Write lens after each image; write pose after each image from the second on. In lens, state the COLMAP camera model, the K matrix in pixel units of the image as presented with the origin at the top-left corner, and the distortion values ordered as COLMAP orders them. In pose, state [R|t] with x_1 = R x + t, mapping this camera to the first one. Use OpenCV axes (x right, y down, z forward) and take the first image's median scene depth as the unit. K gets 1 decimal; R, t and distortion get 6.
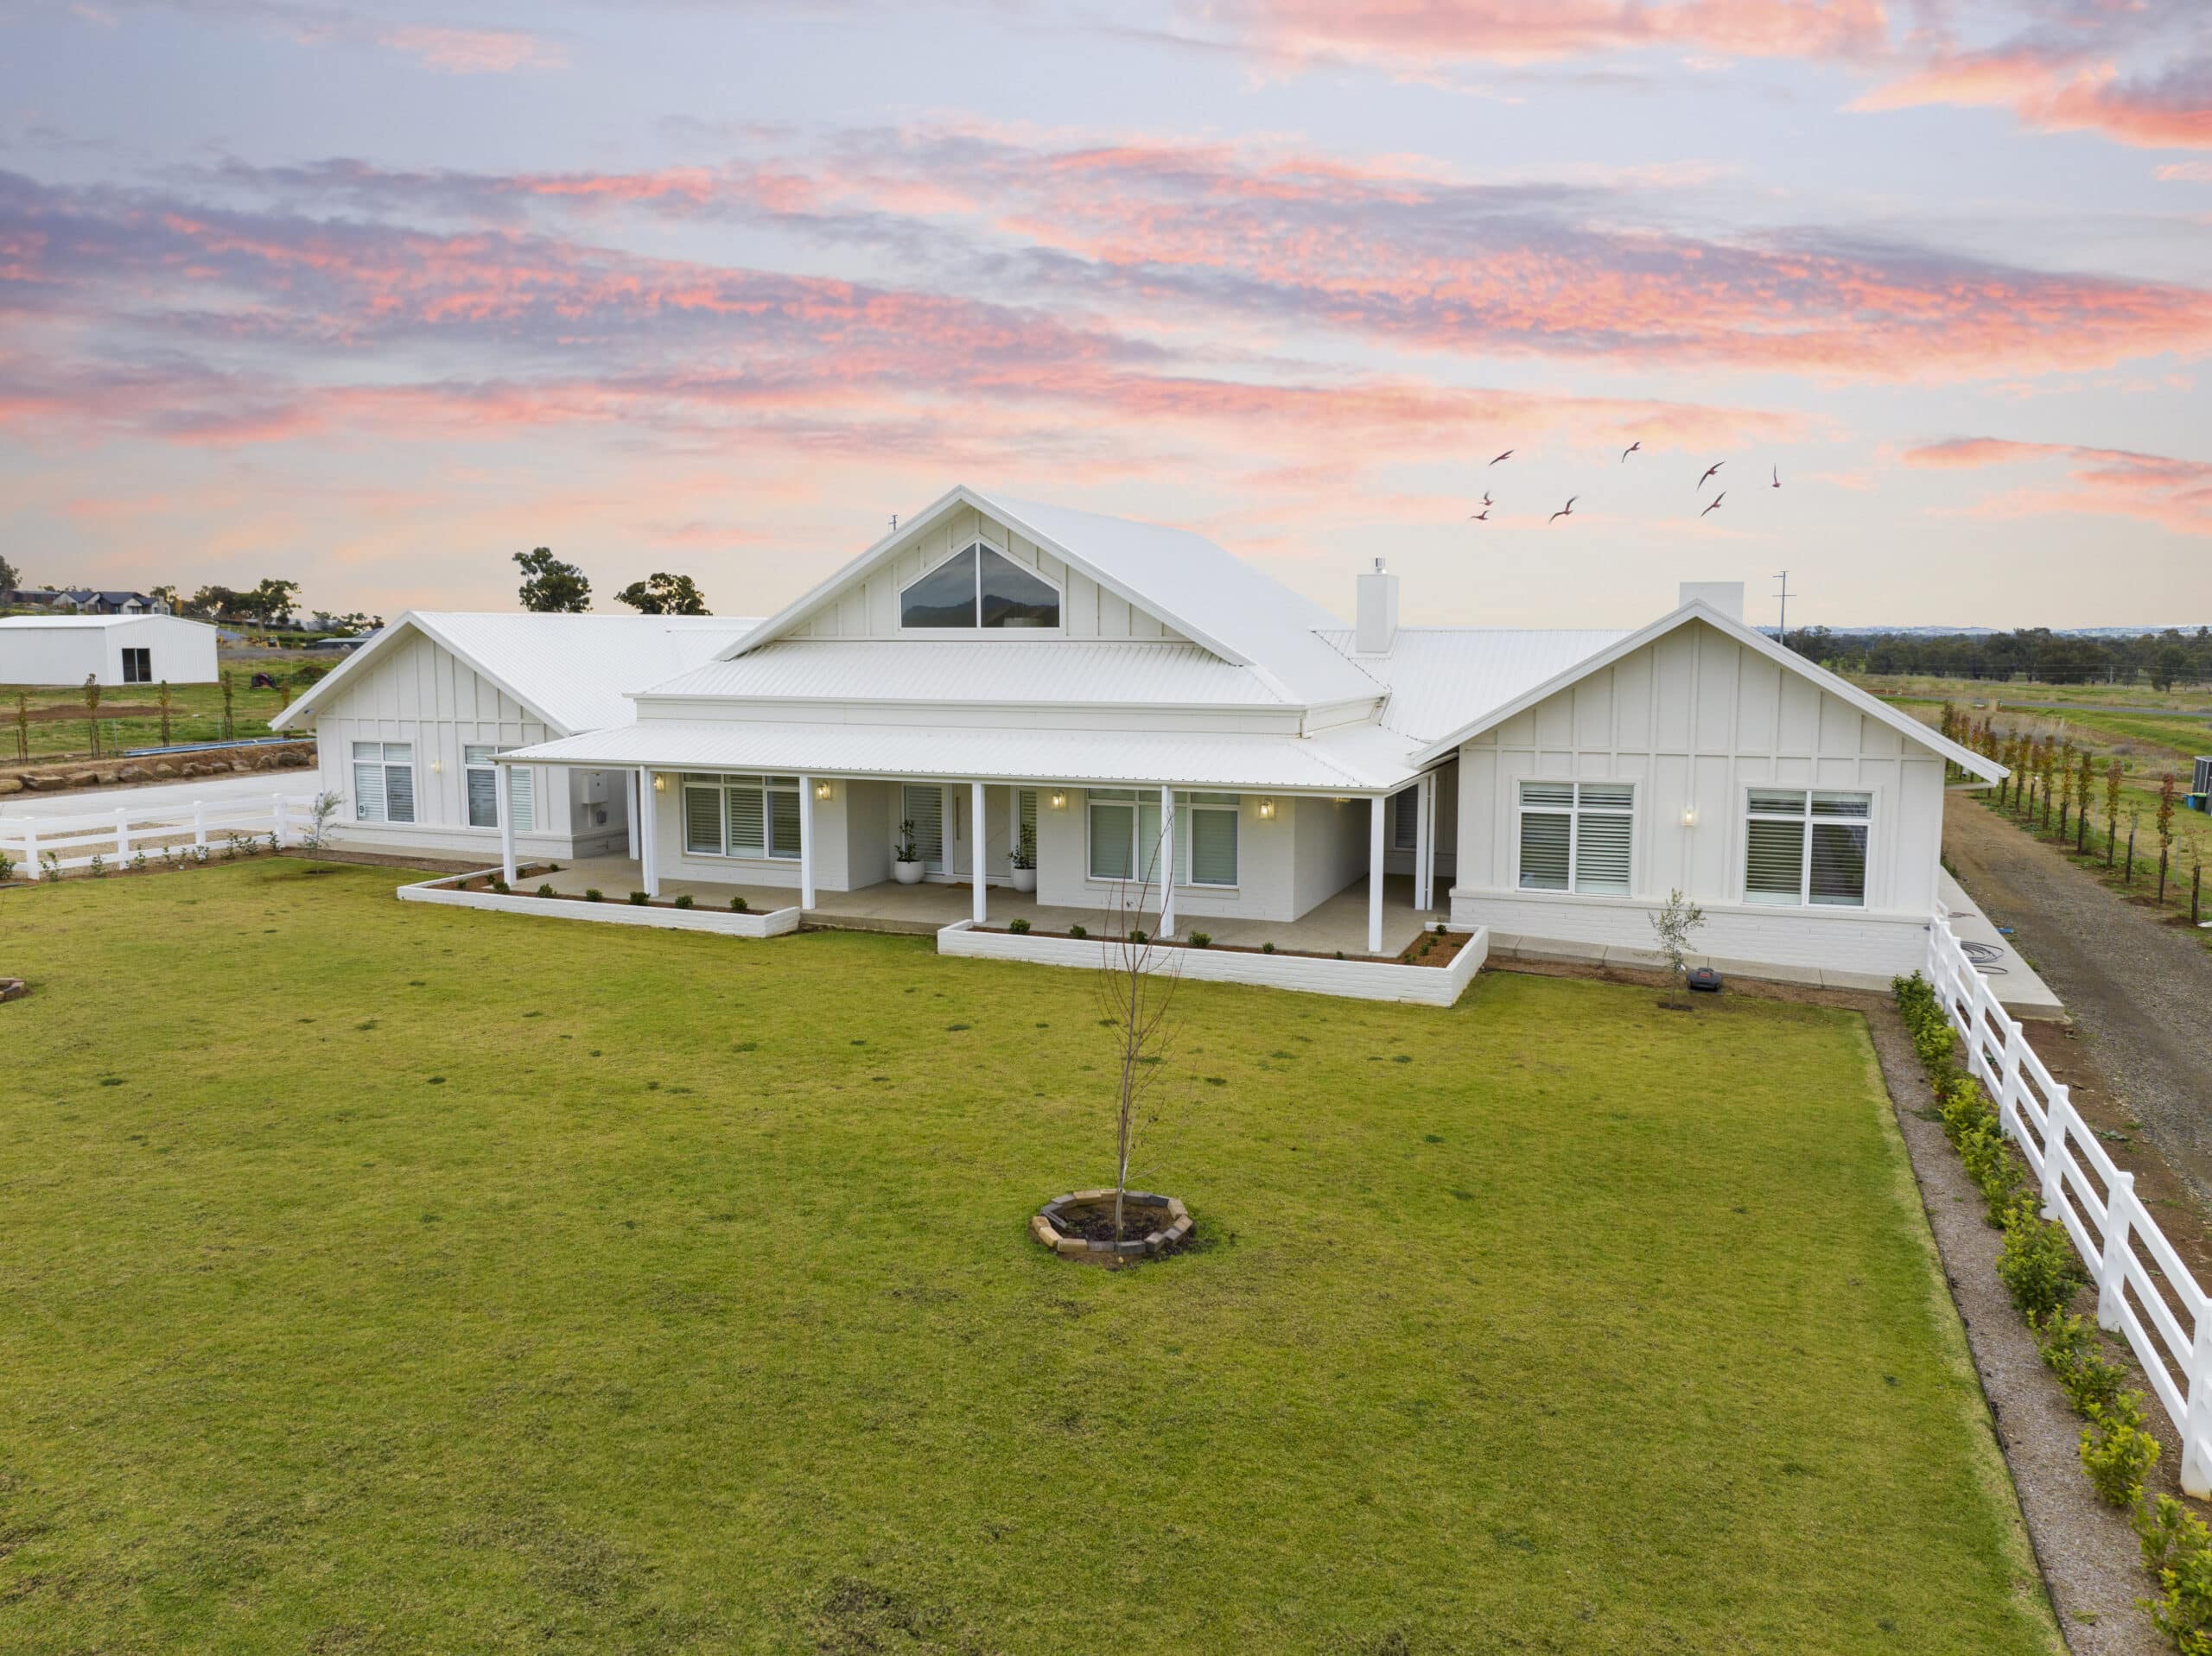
lens RADIAL K [[1556.4, 0, 1106.0], [0, 1556.4, 828.0], [0, 0, 1]] dist [-0.037870, -0.001015]
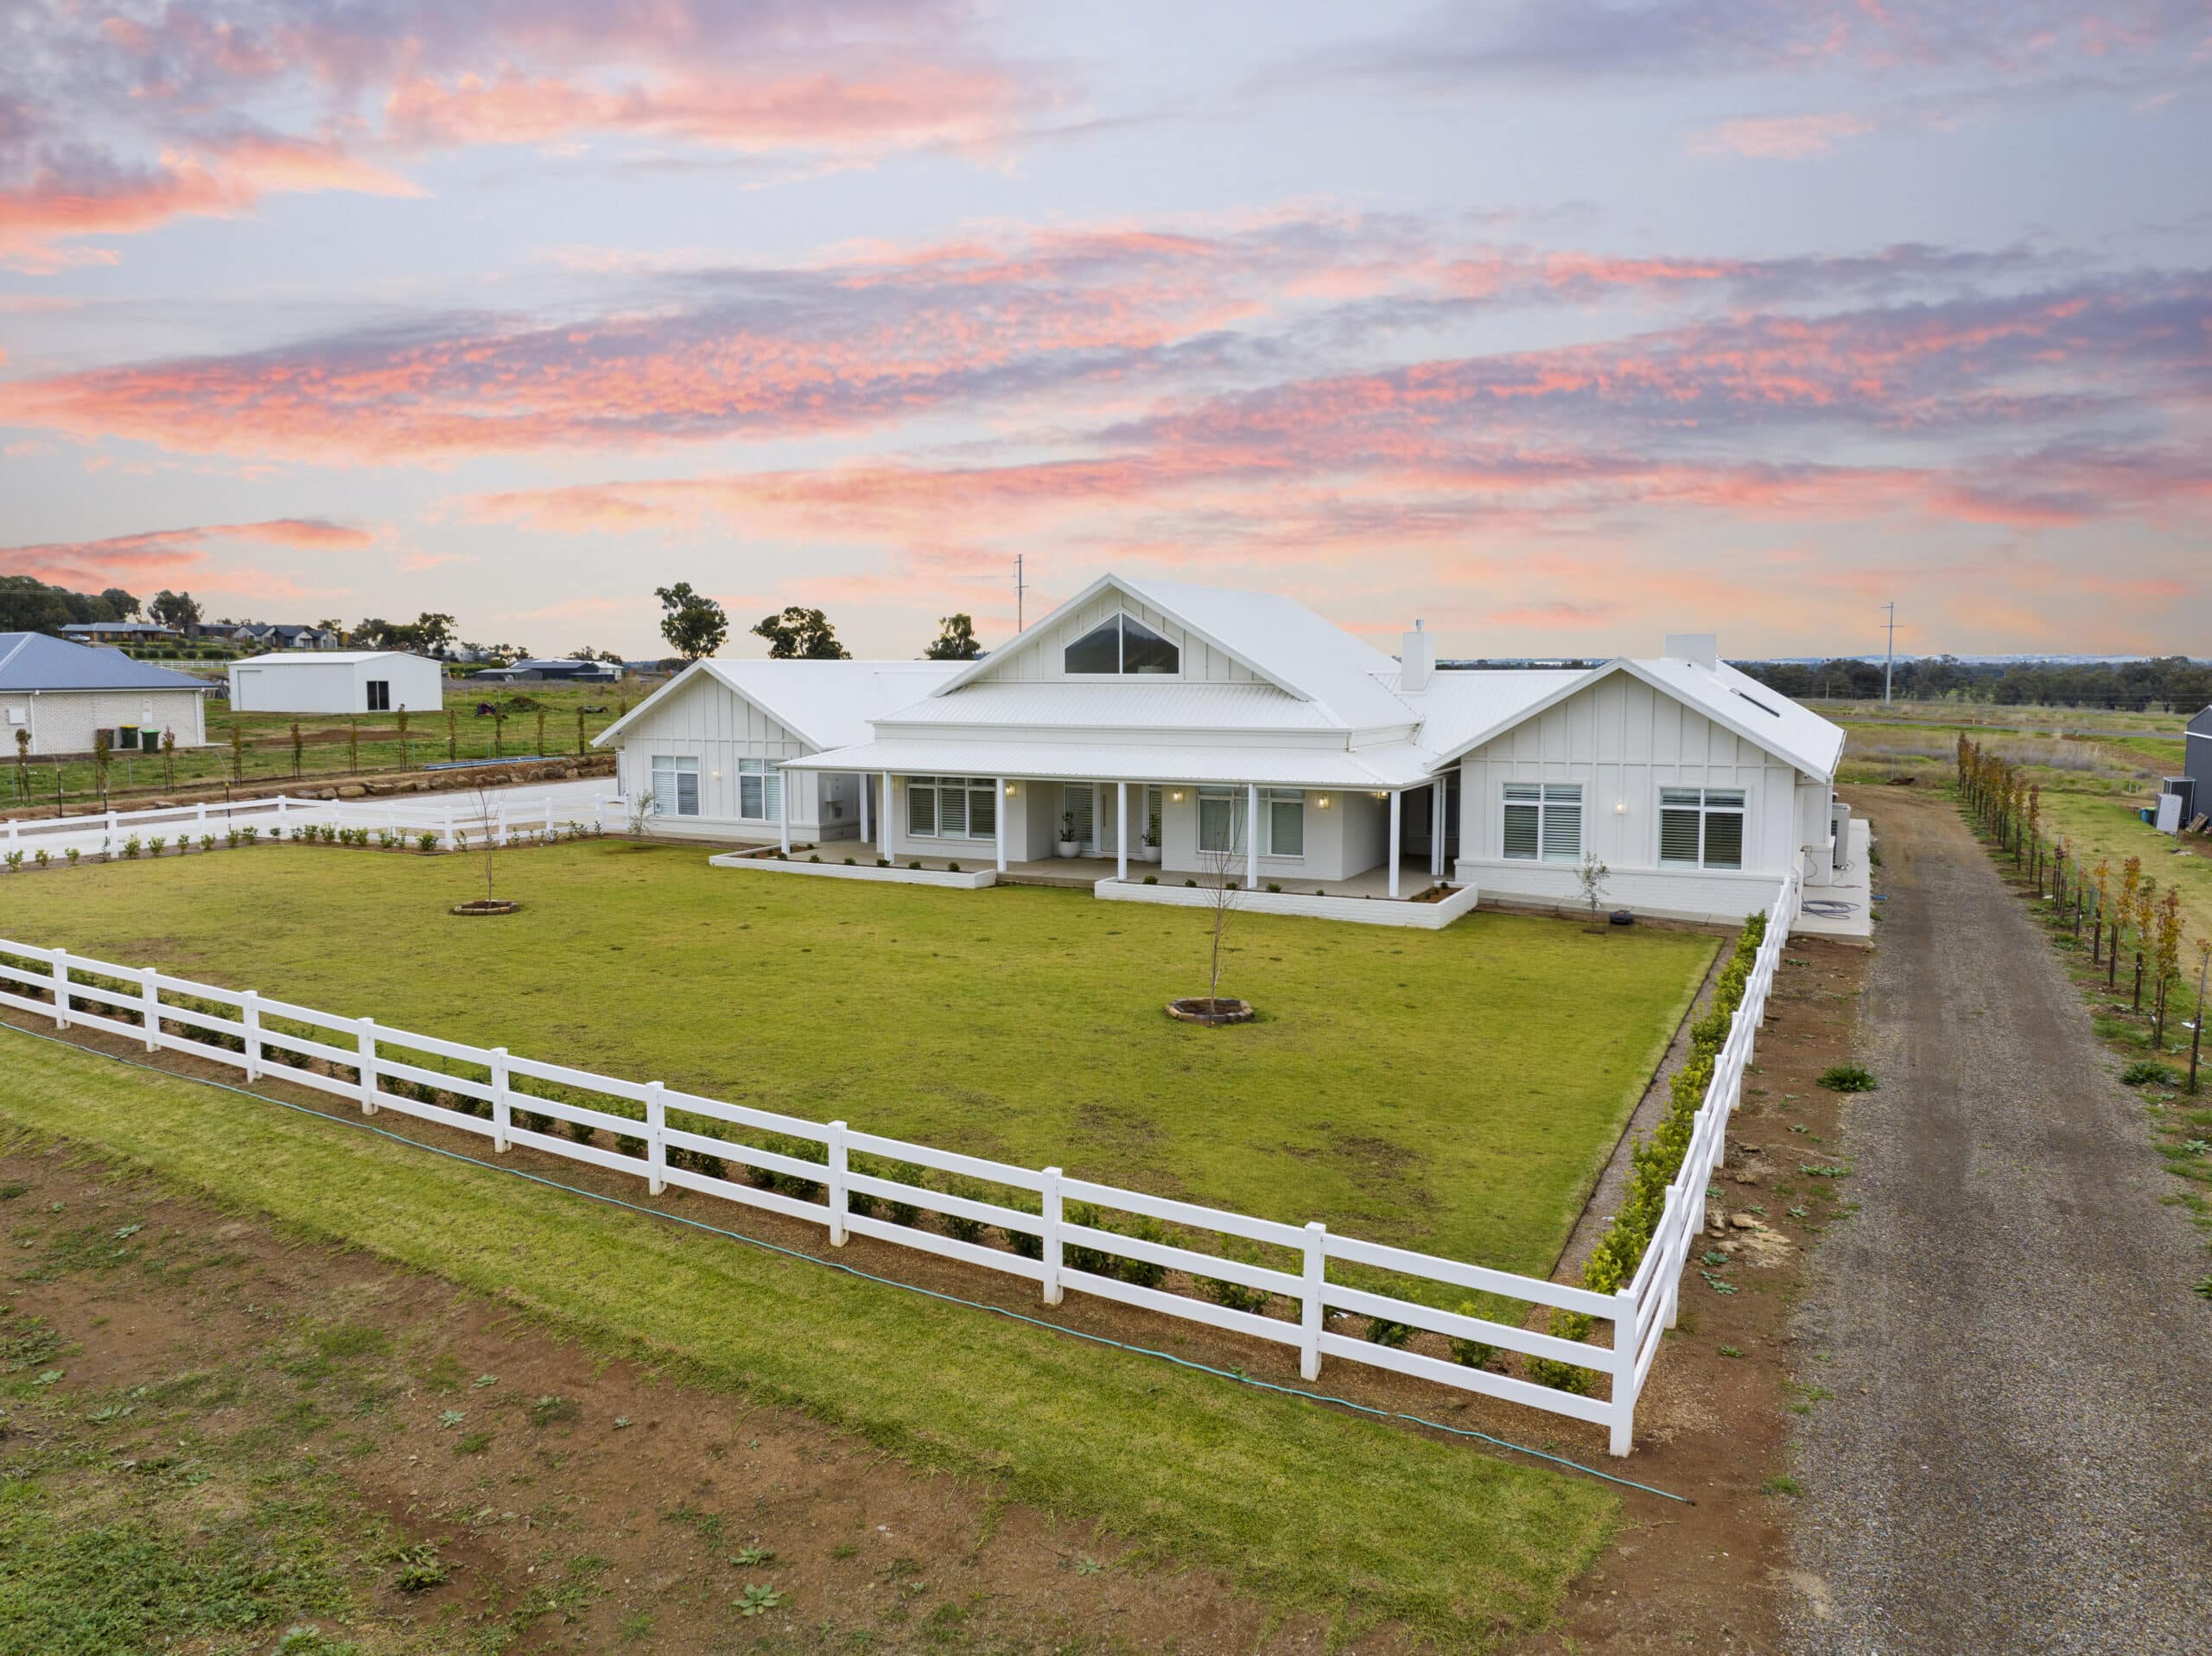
lens RADIAL K [[1556.4, 0, 1106.0], [0, 1556.4, 828.0], [0, 0, 1]] dist [-0.037870, -0.001015]
pose [[0.997325, 0.006094, -0.072841, 0.007469], [-0.007440, 0.999806, -0.018232, 0.036456], [0.072716, 0.018725, 0.997177, -0.405002]]
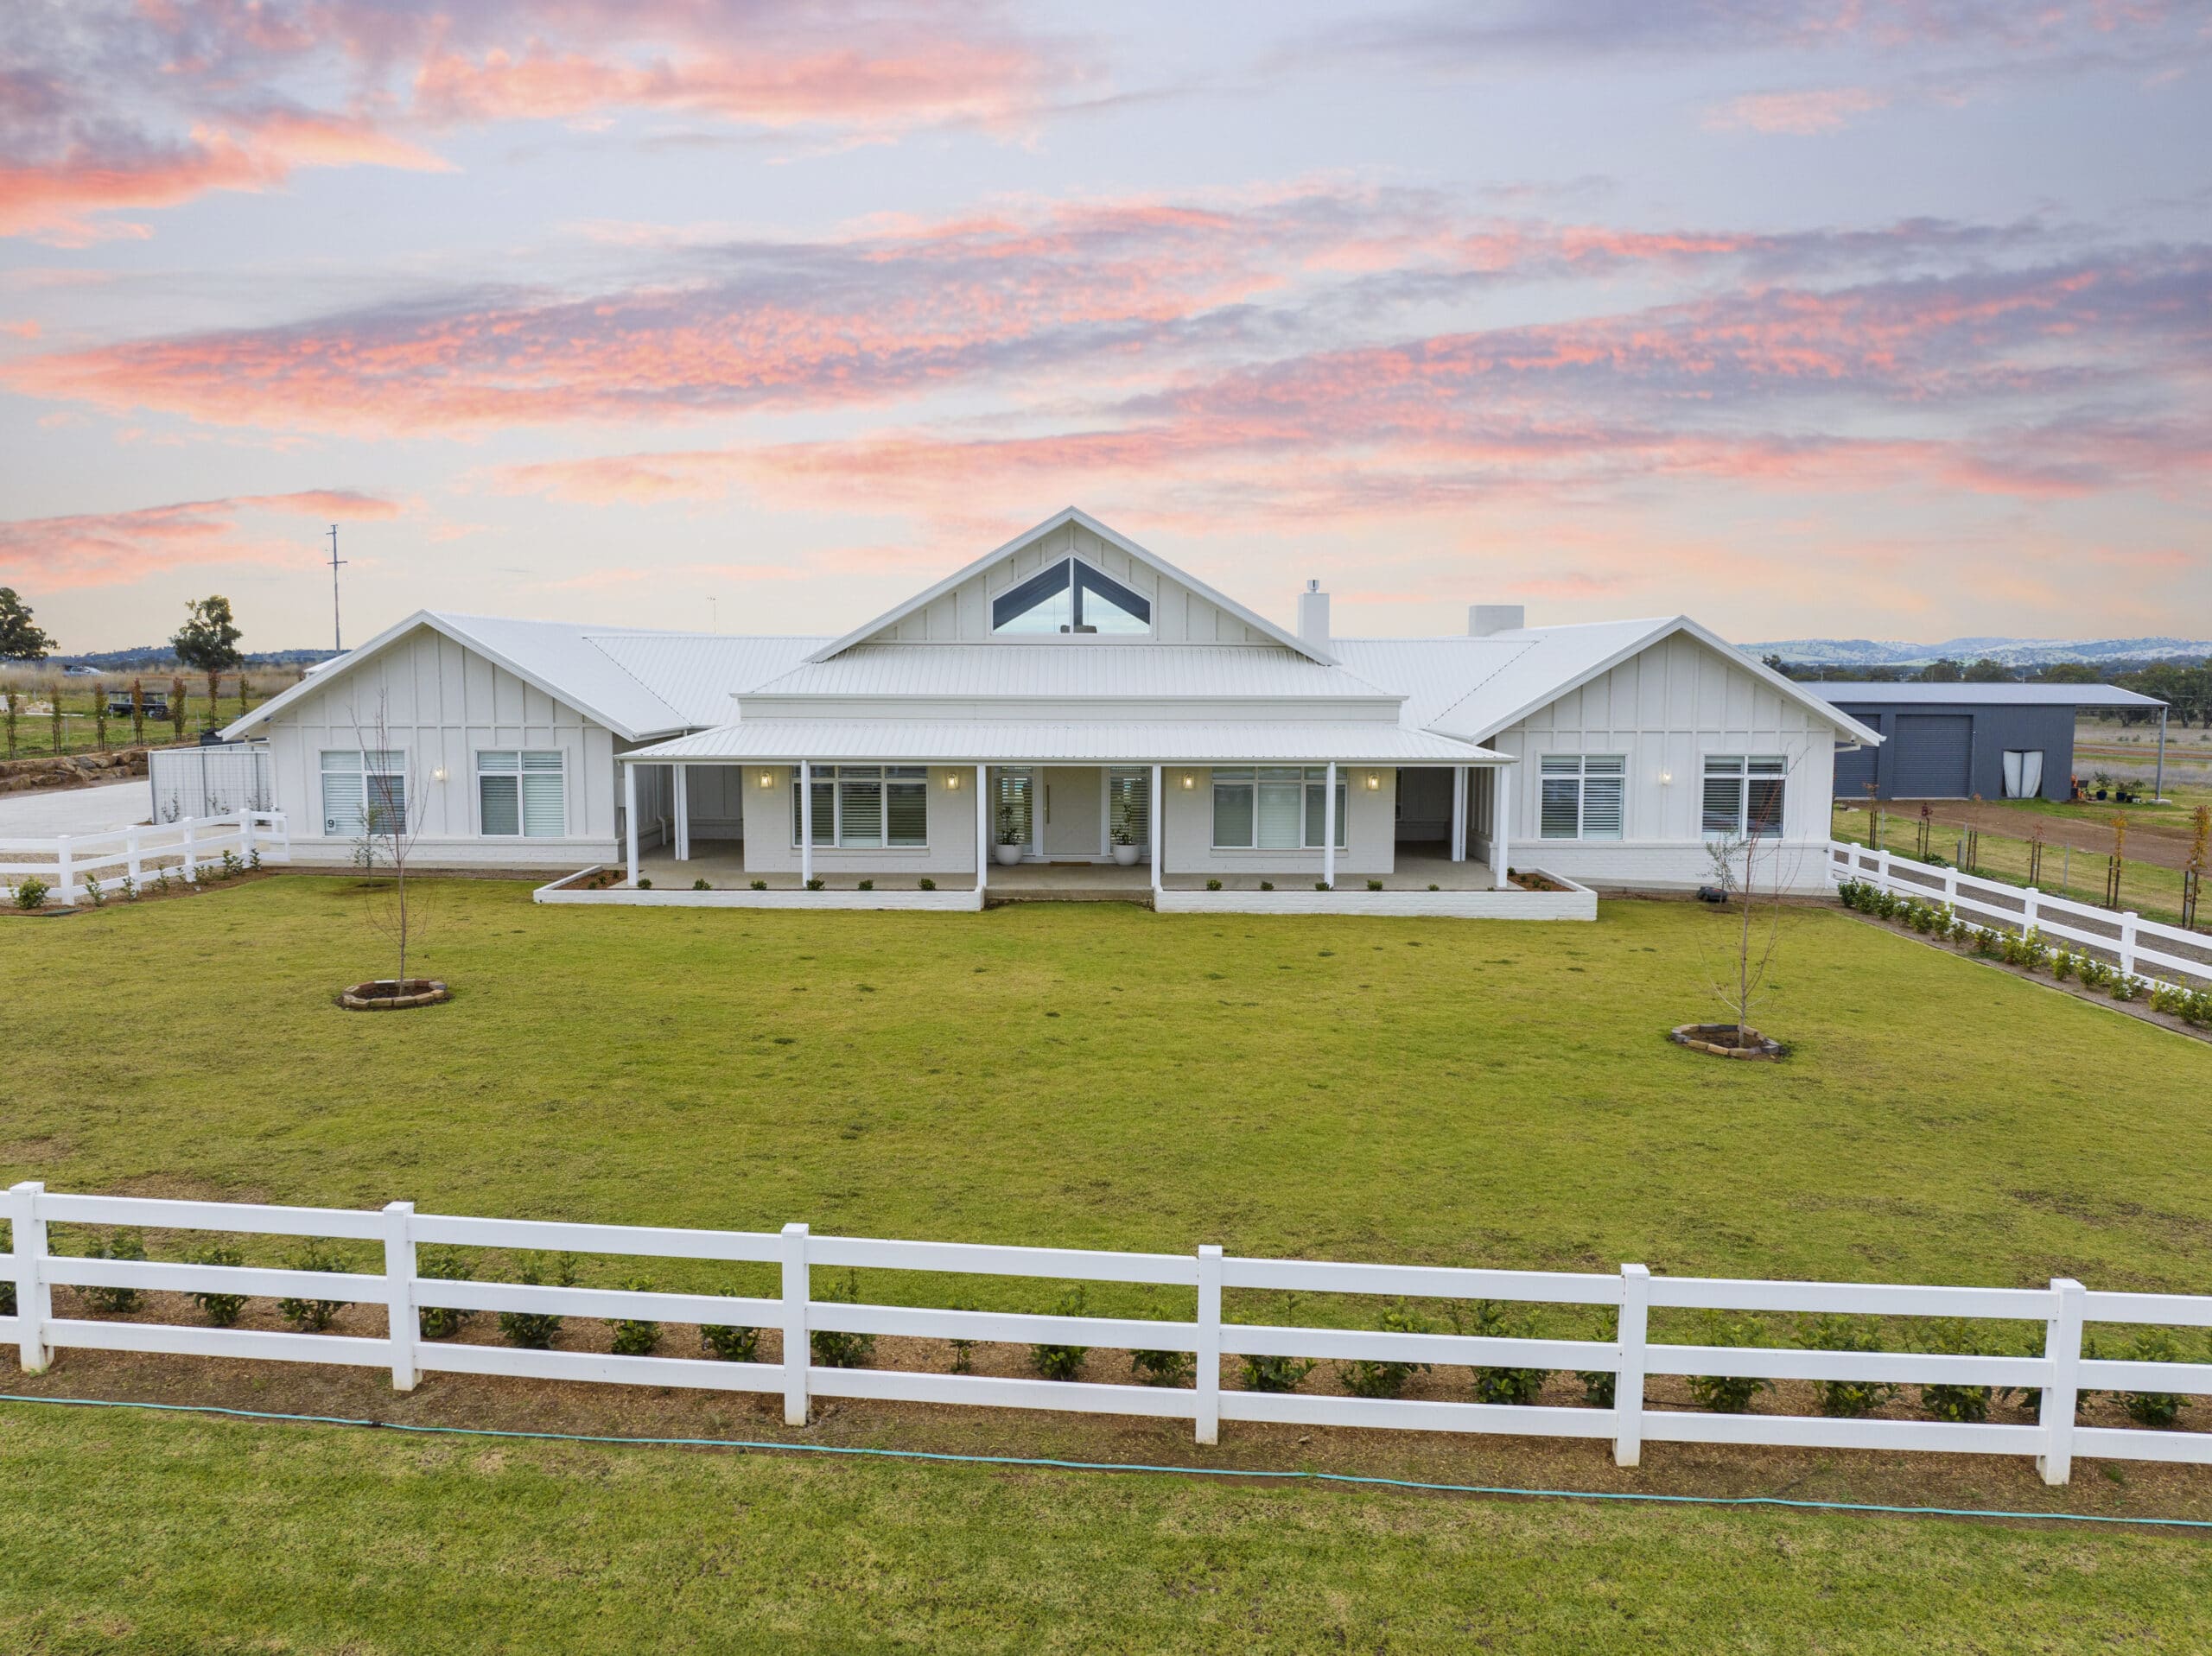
lens RADIAL K [[1556.4, 0, 1106.0], [0, 1556.4, 828.0], [0, 0, 1]] dist [-0.037870, -0.001015]
pose [[0.924971, -0.036834, 0.378248, -0.510324], [0.042788, 0.999057, -0.007346, 0.022196], [-0.377621, 0.022979, 0.925675, -0.048949]]
